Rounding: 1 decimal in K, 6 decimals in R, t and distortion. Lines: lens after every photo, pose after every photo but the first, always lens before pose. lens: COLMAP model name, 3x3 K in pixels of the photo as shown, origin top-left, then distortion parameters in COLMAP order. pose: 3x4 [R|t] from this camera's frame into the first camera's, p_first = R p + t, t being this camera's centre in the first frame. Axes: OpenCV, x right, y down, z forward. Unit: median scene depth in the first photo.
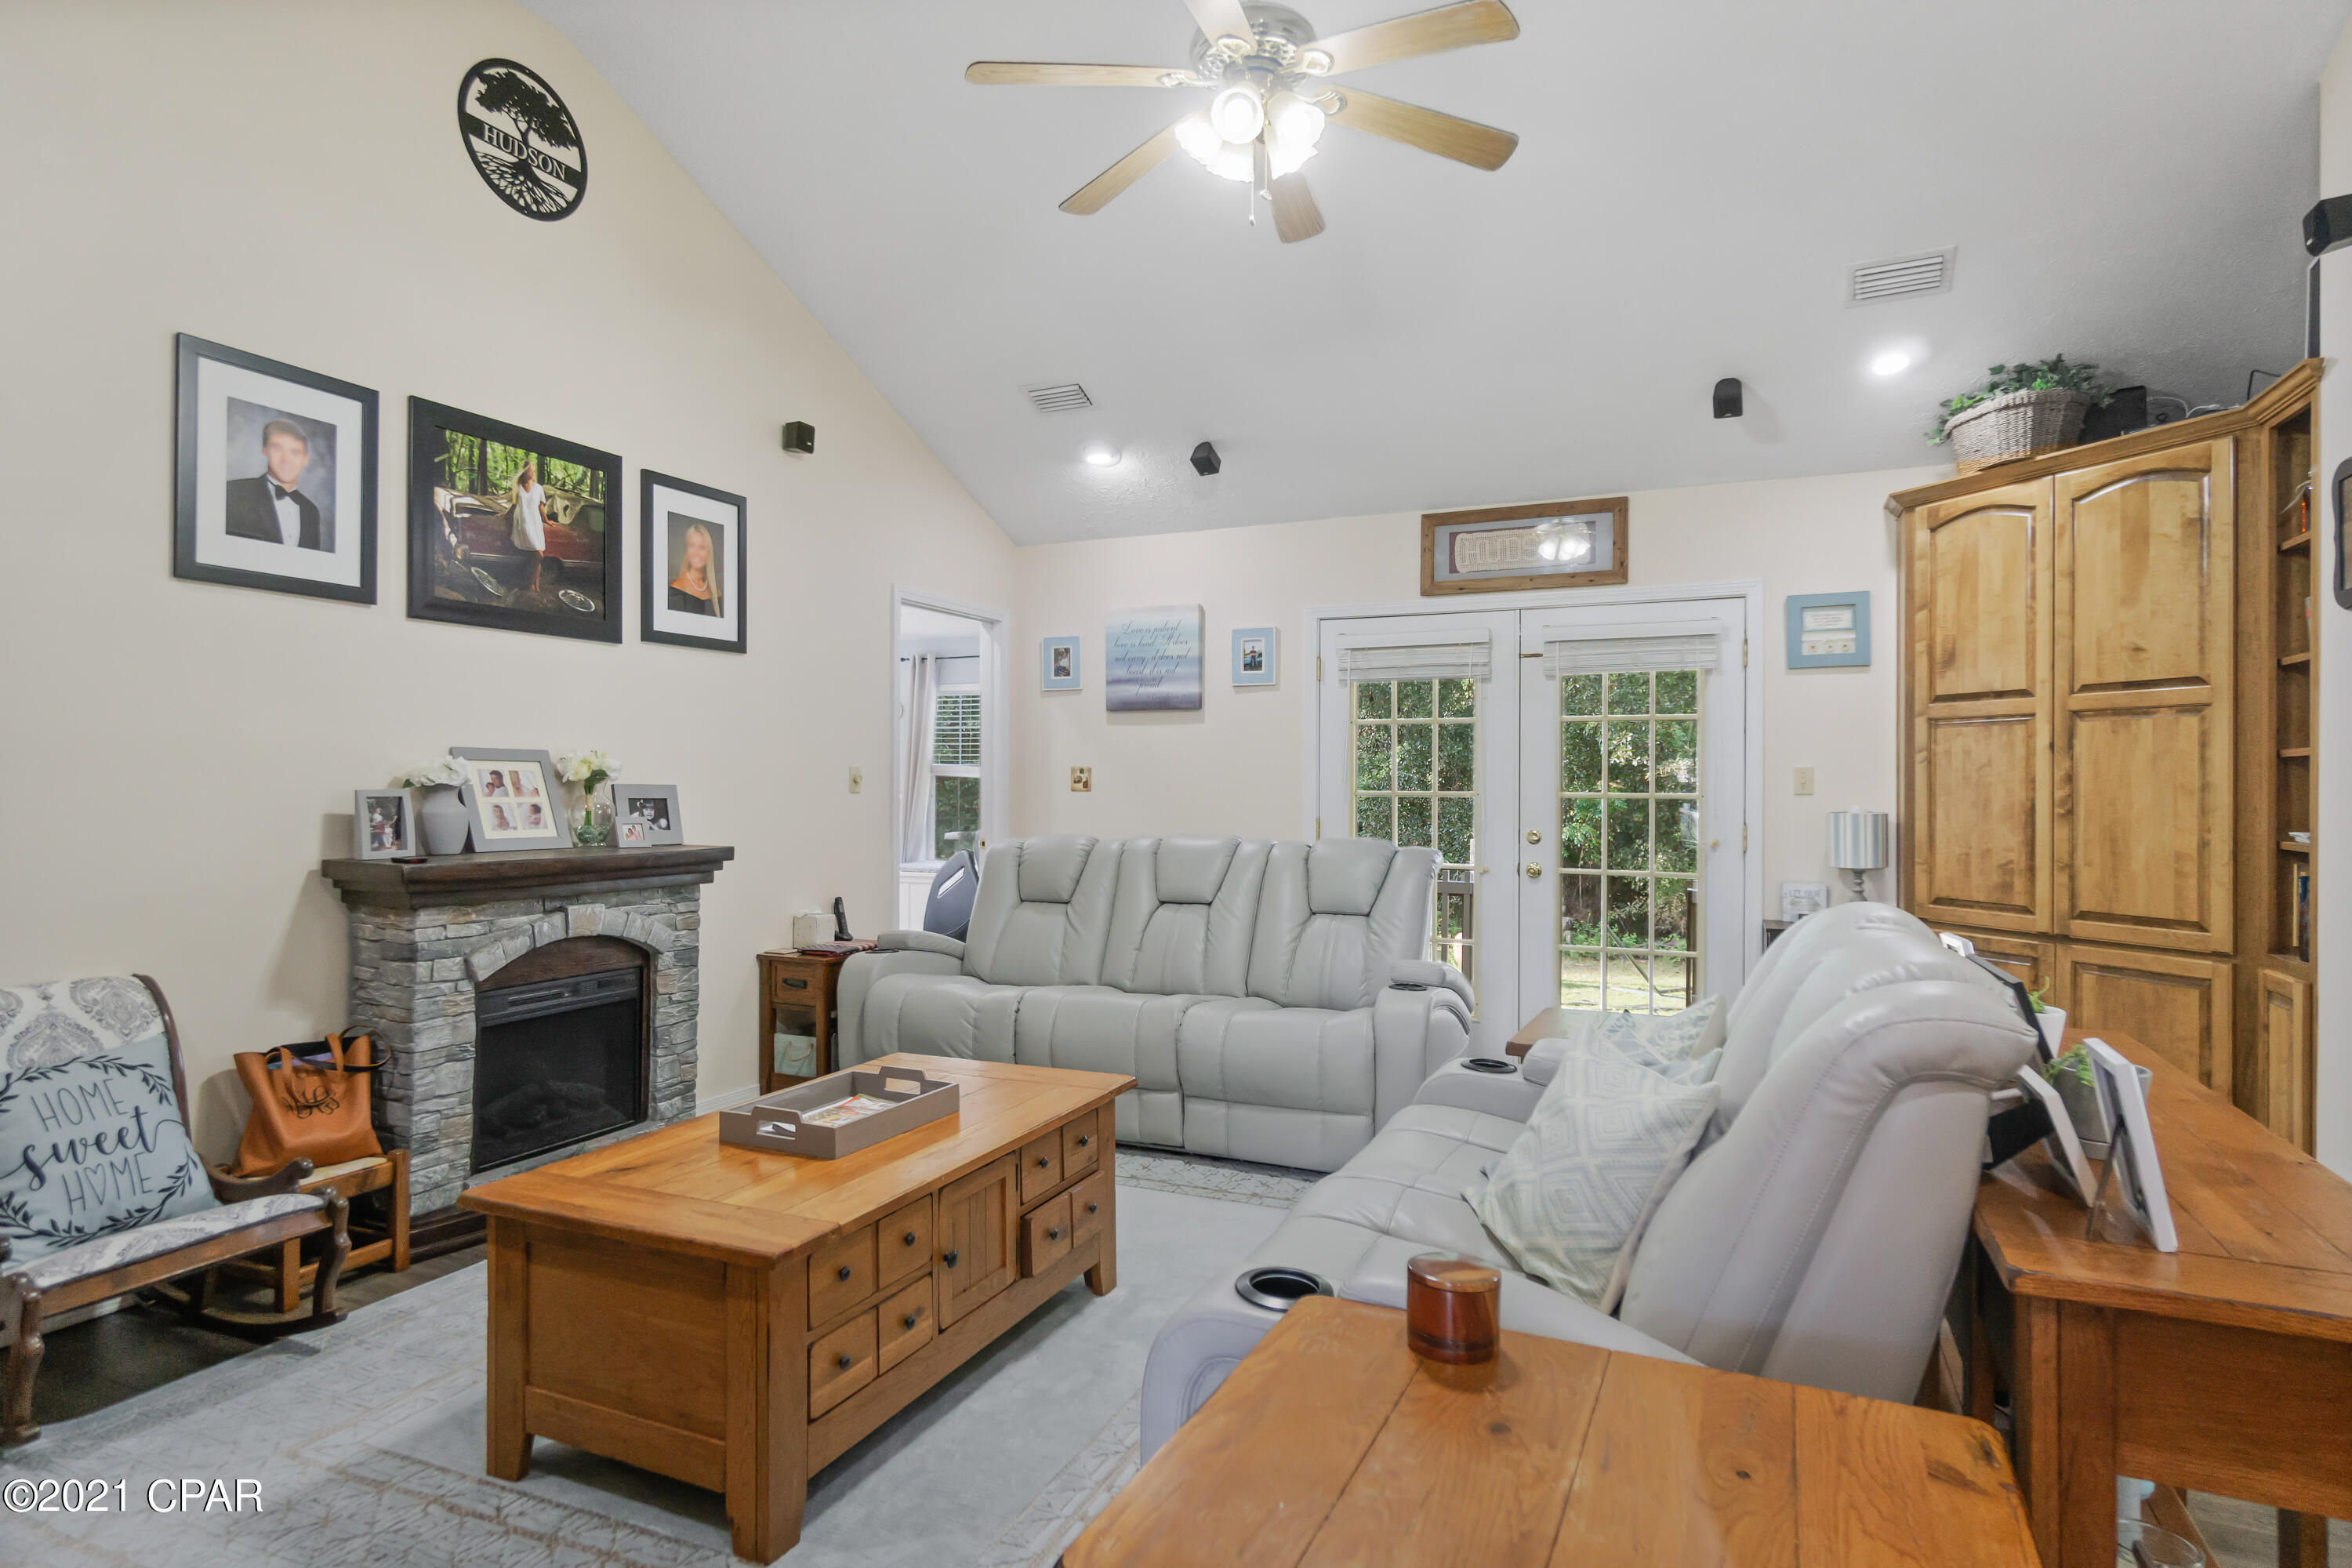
lens RADIAL K [[1191.7, 0, 1163.9], [0, 1191.7, 773.3], [0, 0, 1]] dist [-0.012651, 0.001246]
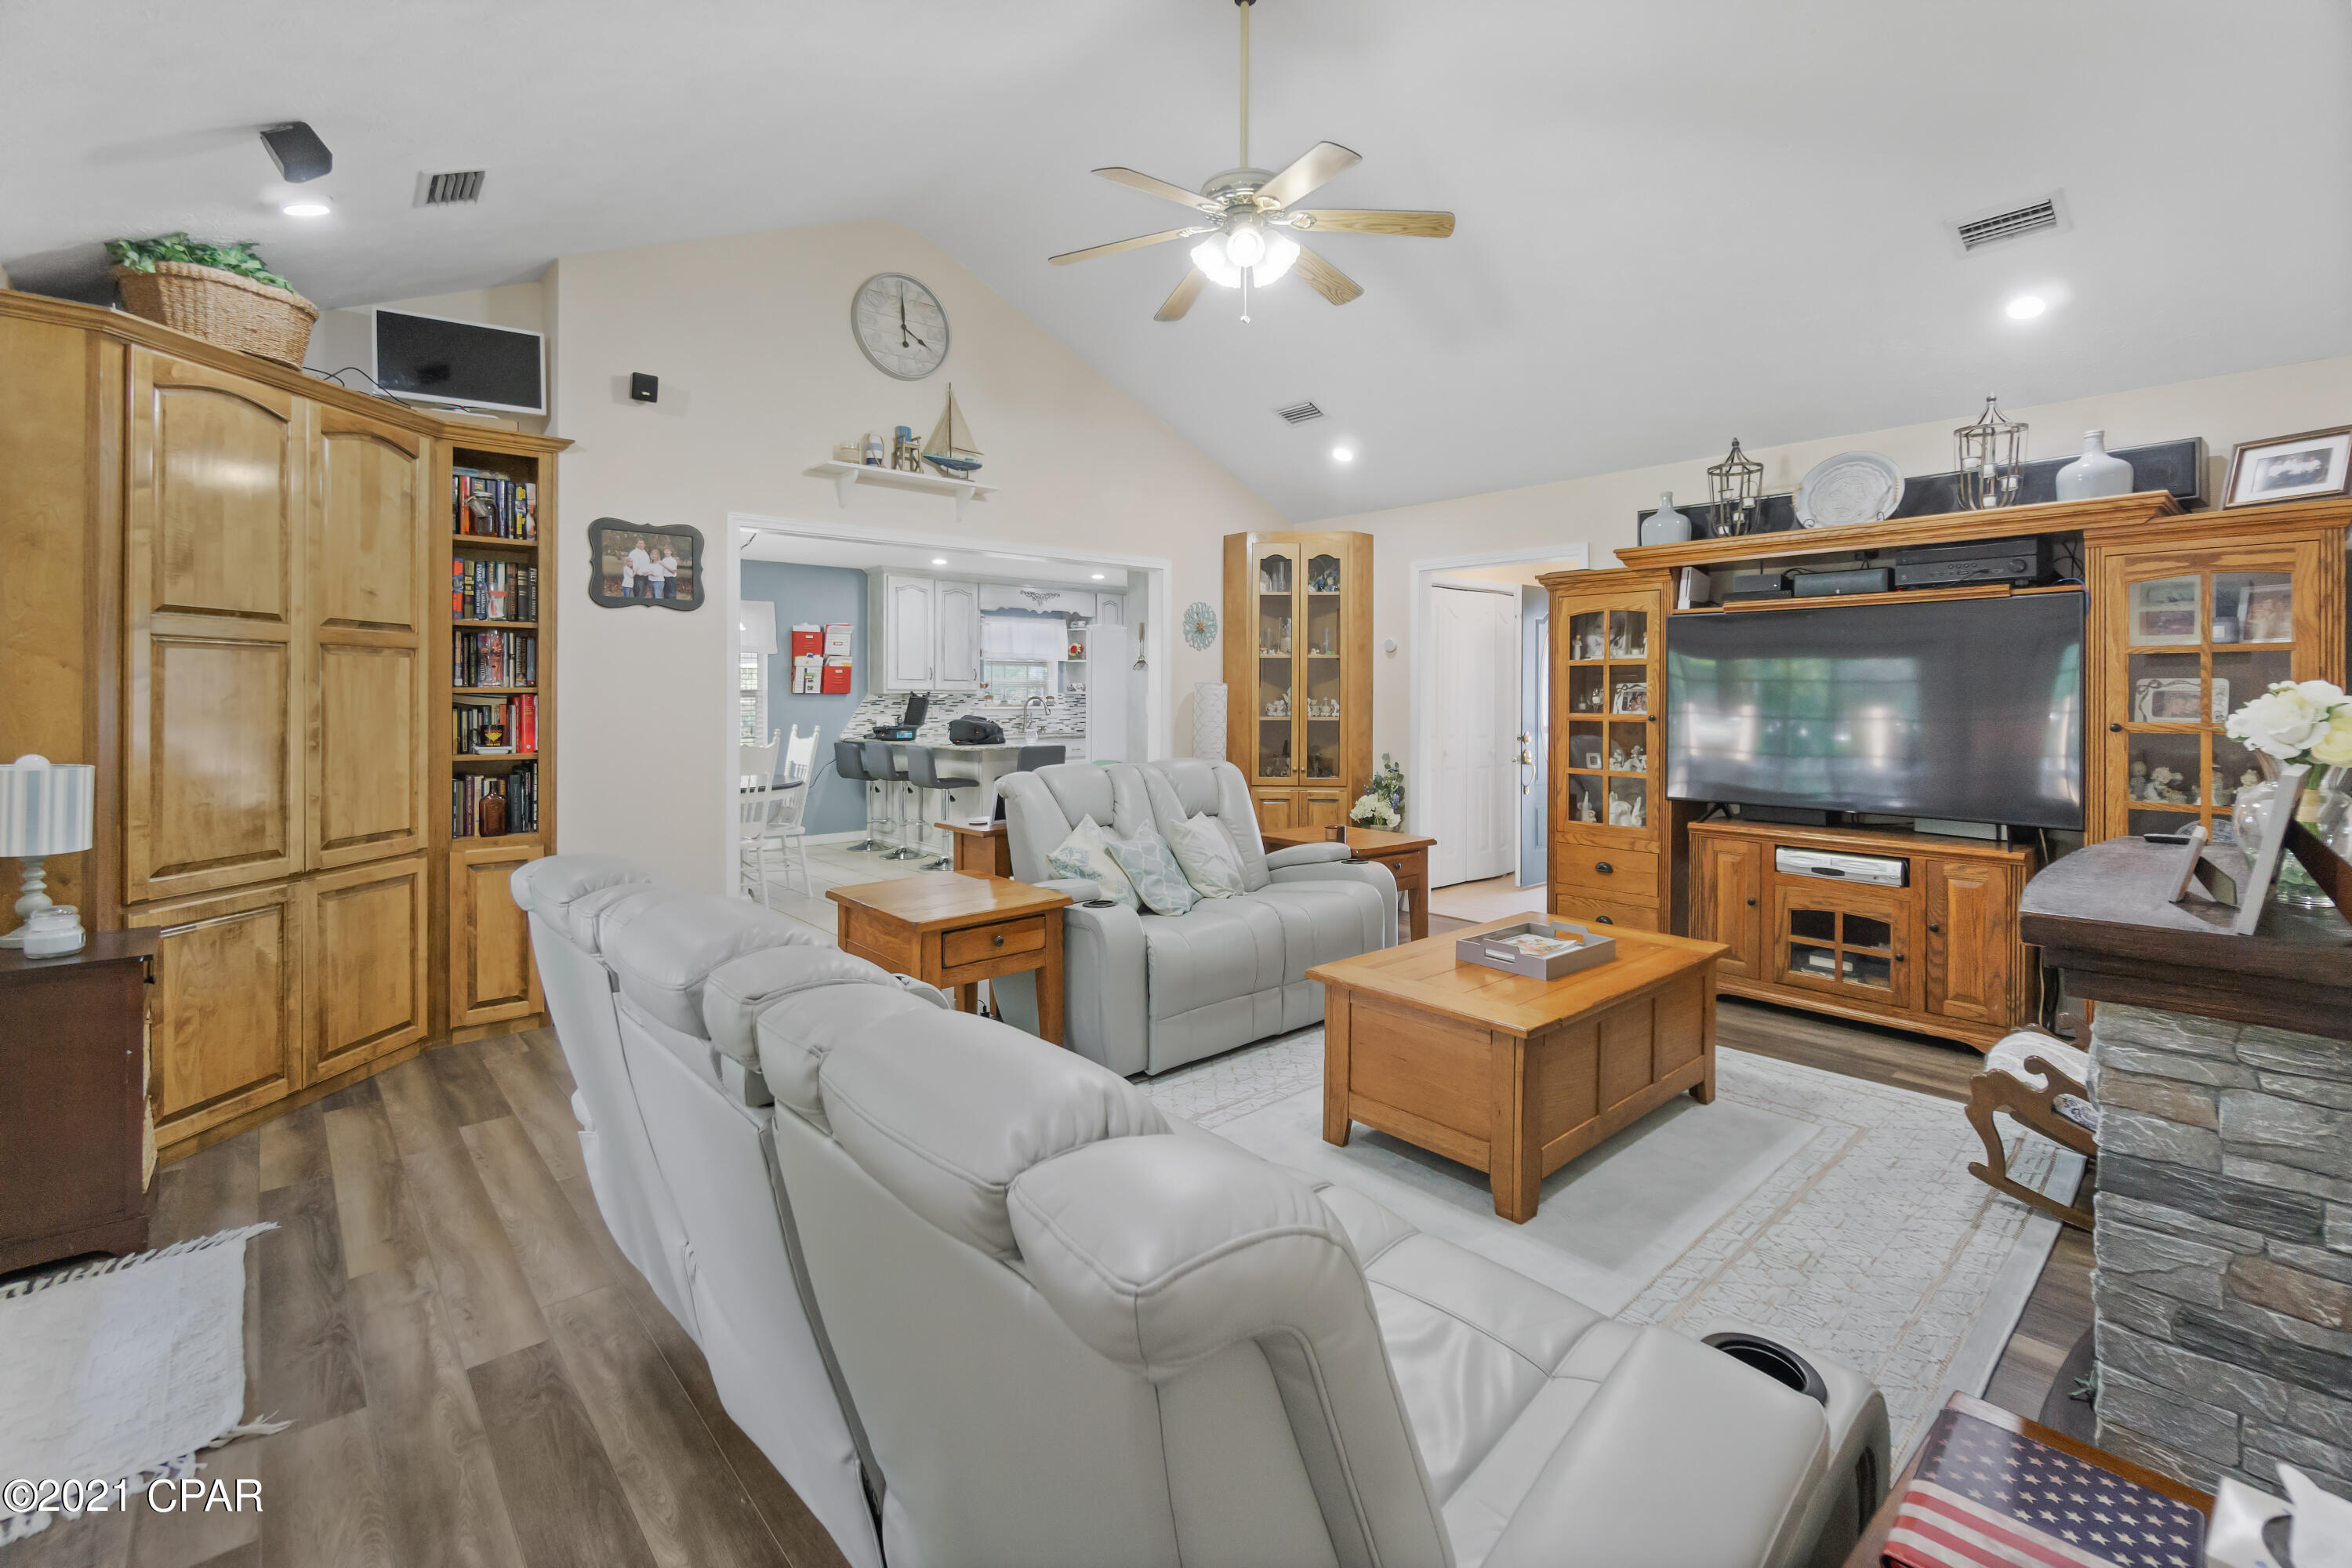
lens RADIAL K [[1047.1, 0, 1183.1], [0, 1047.1, 704.2], [0, 0, 1]] dist [-0.008127, 0.000220]
pose [[-0.907598, 0.010260, 0.419715, -0.262776], [0.010213, 0.999945, -0.002359, 0.008797], [-0.419716, 0.002145, -0.907653, 1.482577]]
